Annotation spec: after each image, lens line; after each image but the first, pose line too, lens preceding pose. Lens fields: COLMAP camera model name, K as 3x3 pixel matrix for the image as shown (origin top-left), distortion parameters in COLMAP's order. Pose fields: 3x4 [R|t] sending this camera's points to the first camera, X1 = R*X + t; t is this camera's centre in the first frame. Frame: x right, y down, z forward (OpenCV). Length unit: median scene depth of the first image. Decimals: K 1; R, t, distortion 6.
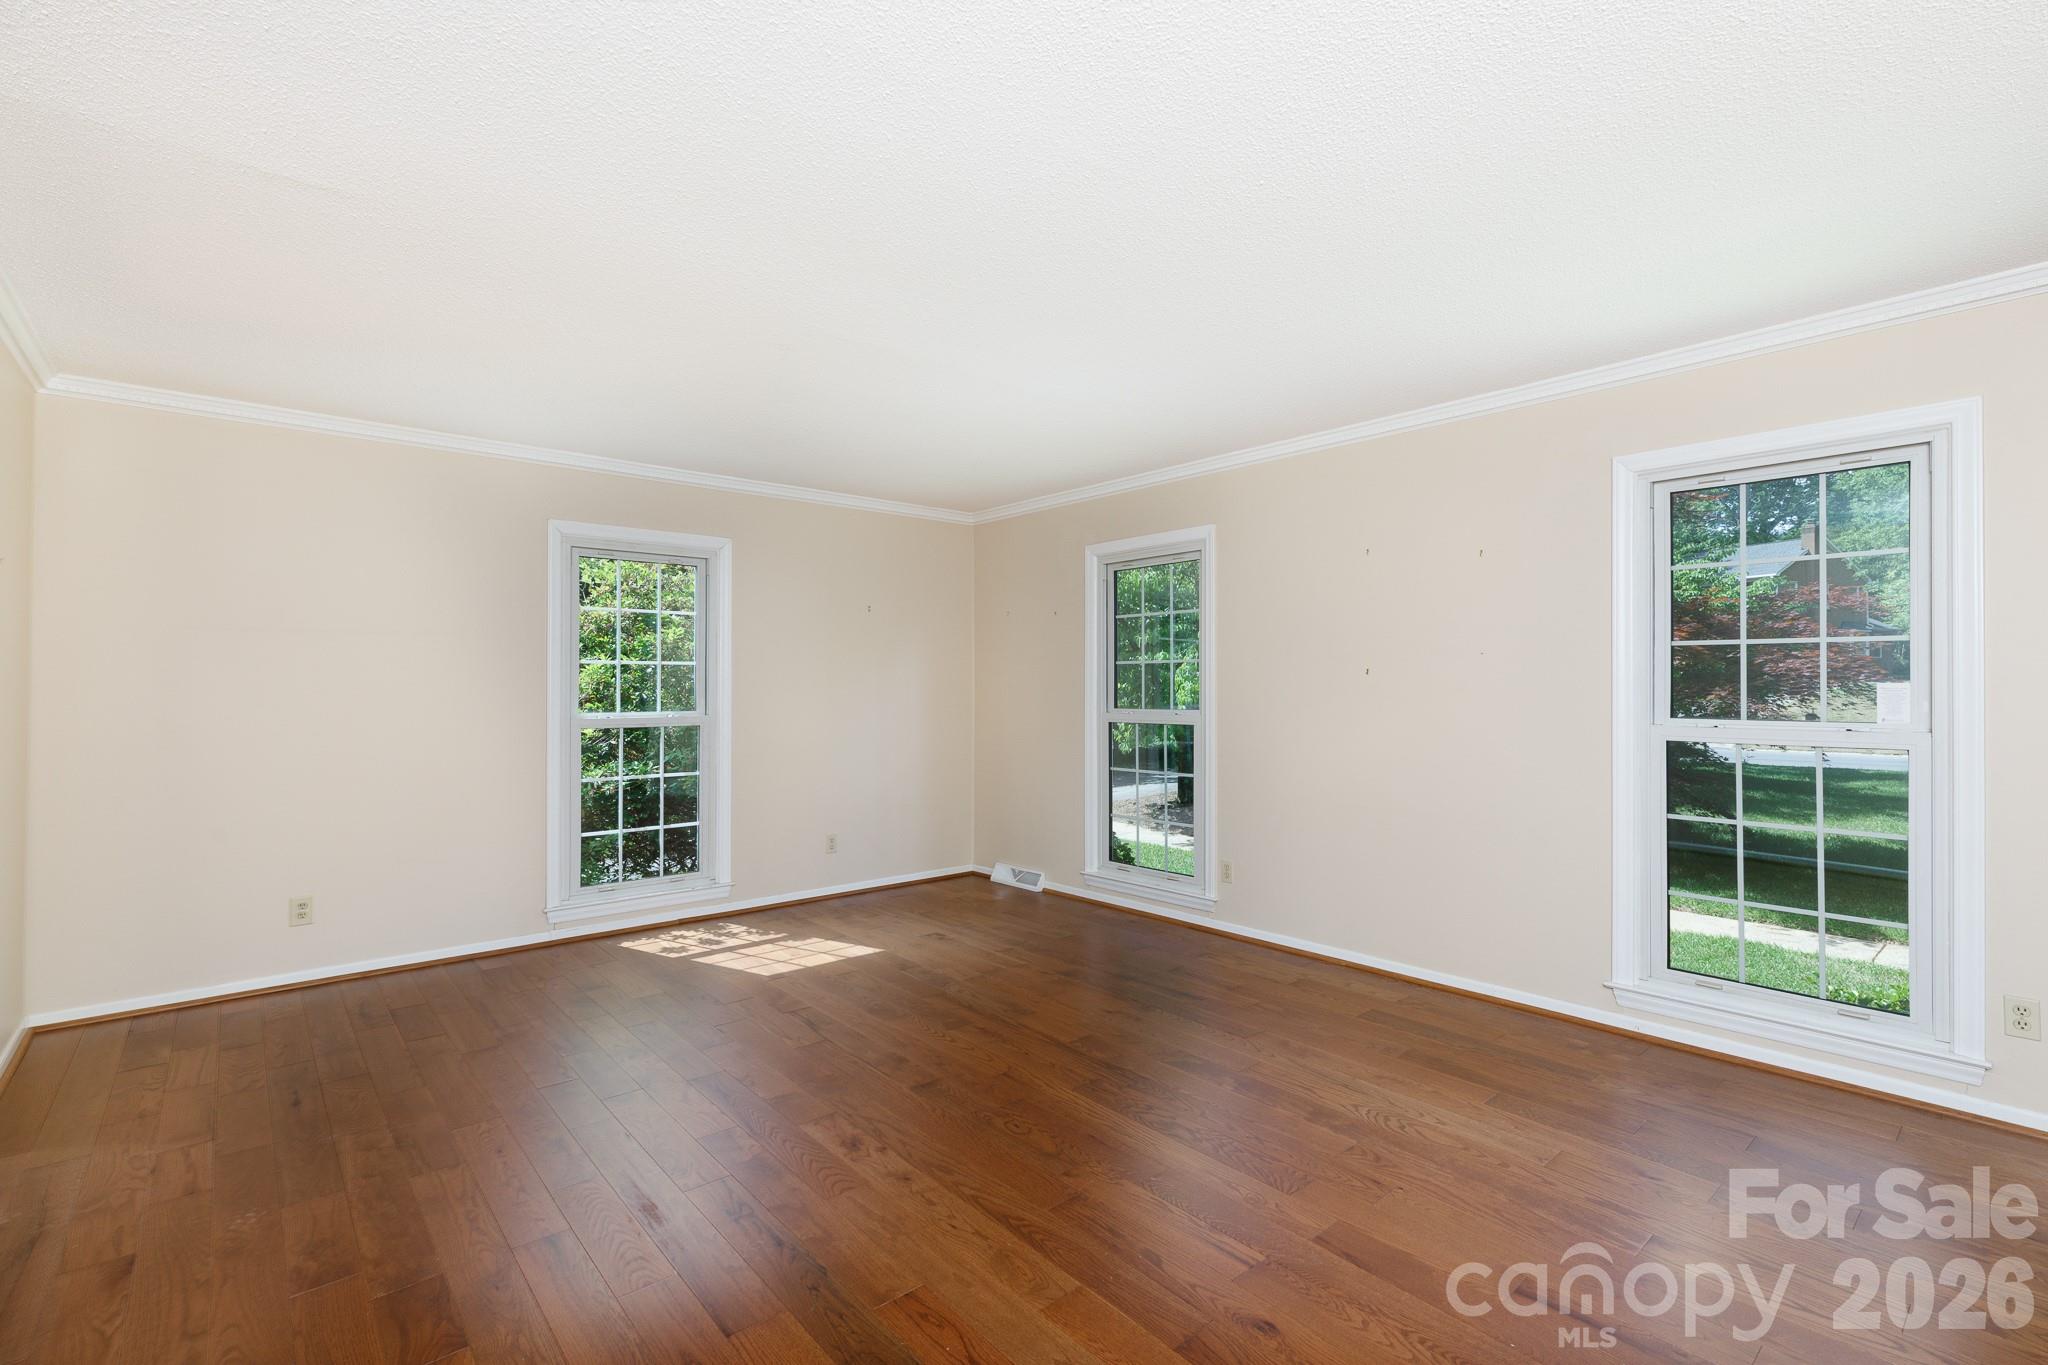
lens RADIAL K [[921.2, 0, 1023.7], [0, 921.2, 680.1], [0, 0, 1]] dist [0.001741, 0.000805]
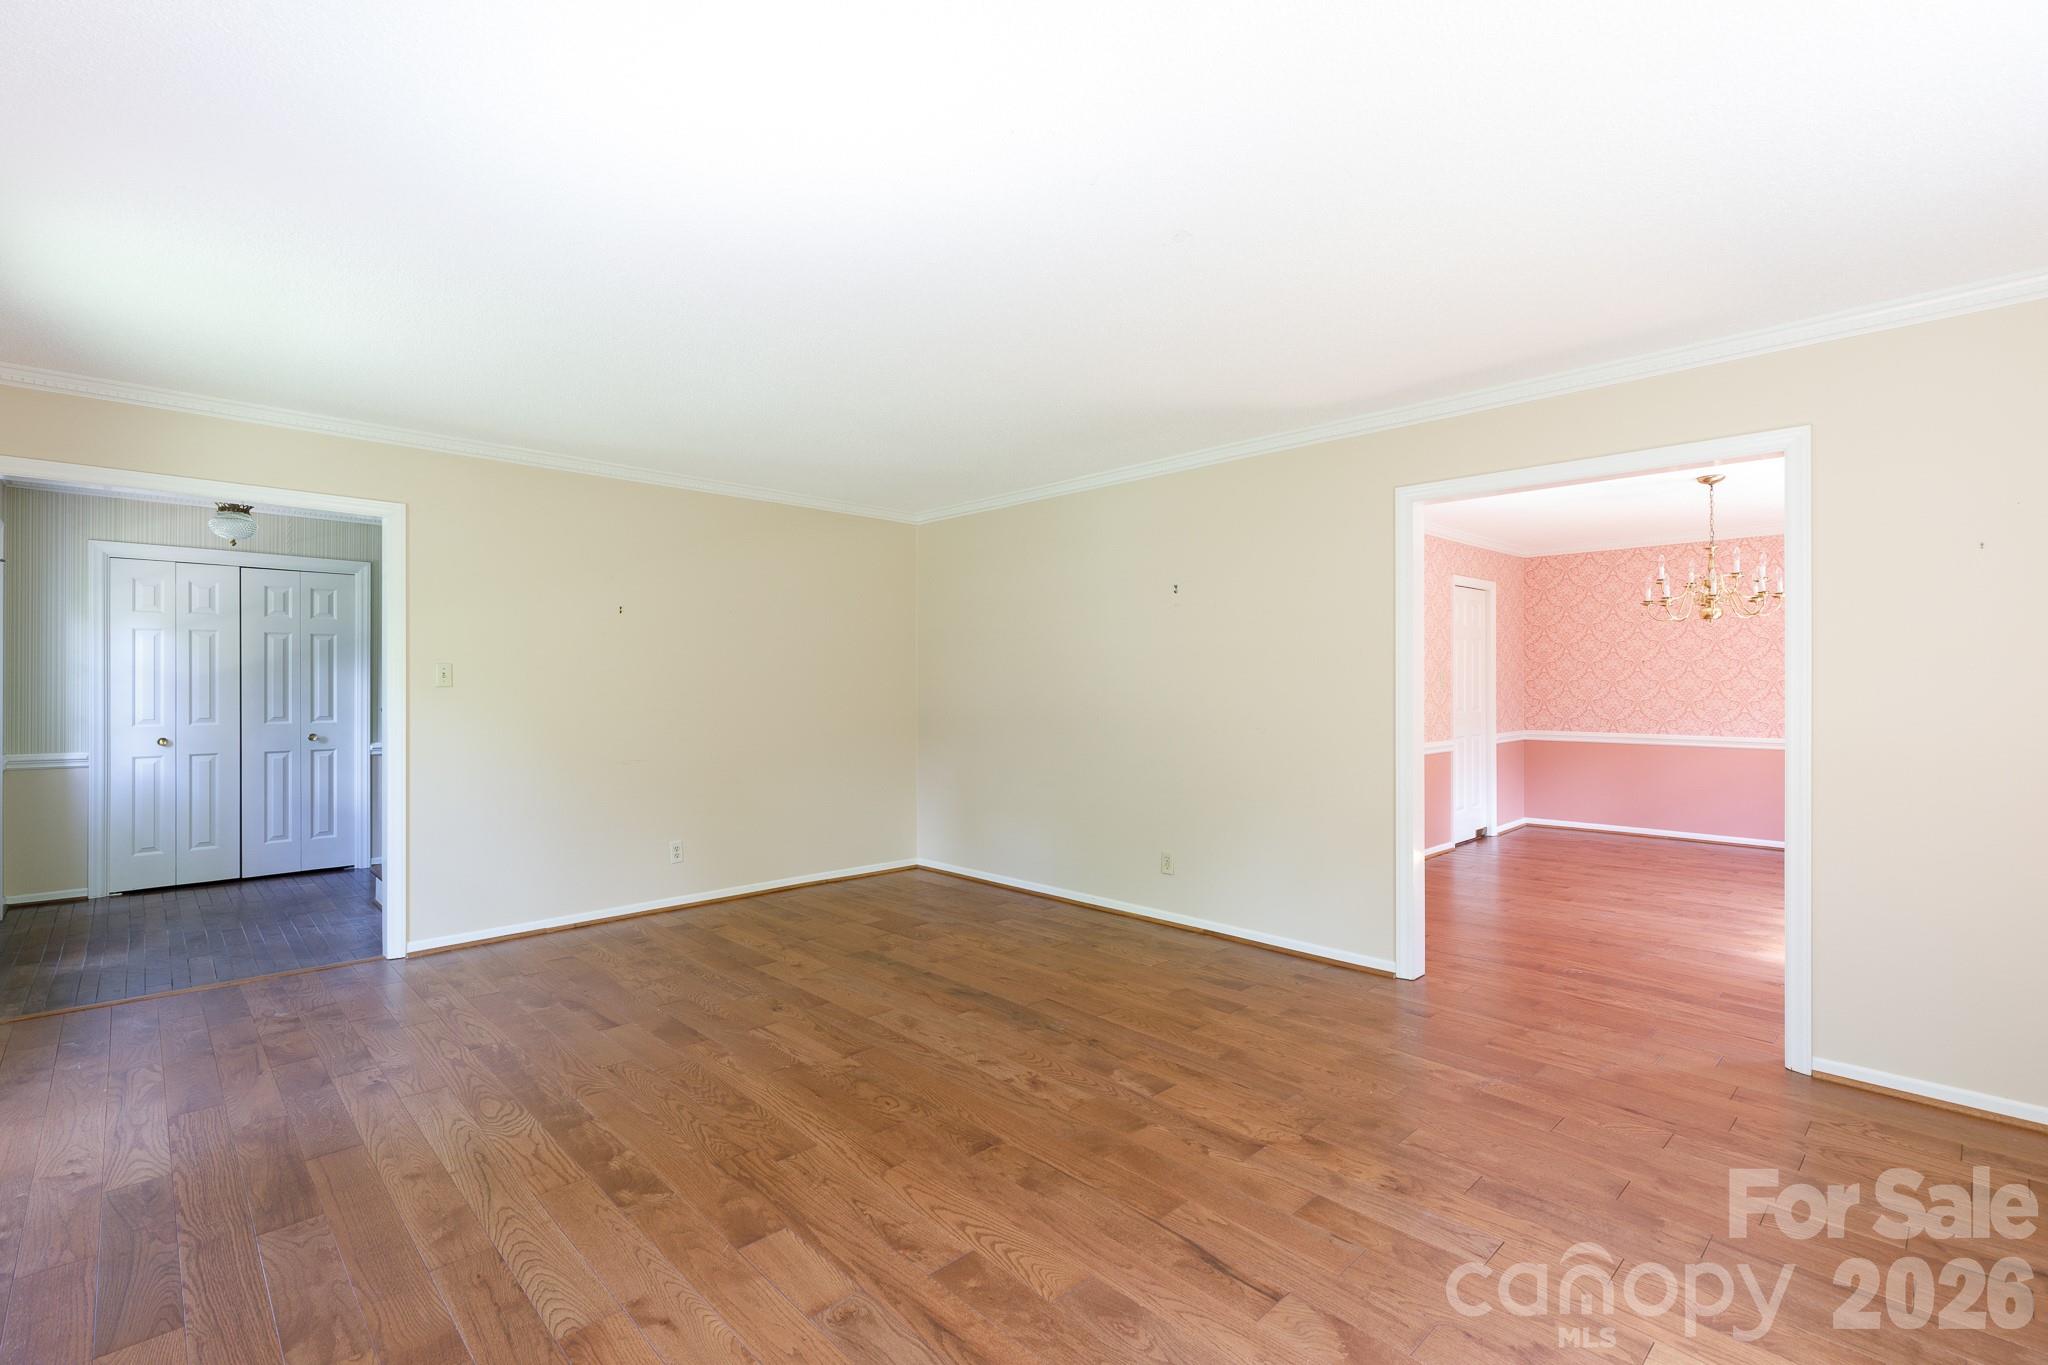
lens RADIAL K [[921.2, 0, 1030.1], [0, 921.2, 682.7], [0, 0, 1]] dist [0.001741, 0.000805]
pose [[-0.998084, 0.001951, -0.061837, -0.103964], [0.002185, 0.999991, -0.003704, 0.012325], [0.061829, -0.003832, -0.998079, 2.034705]]
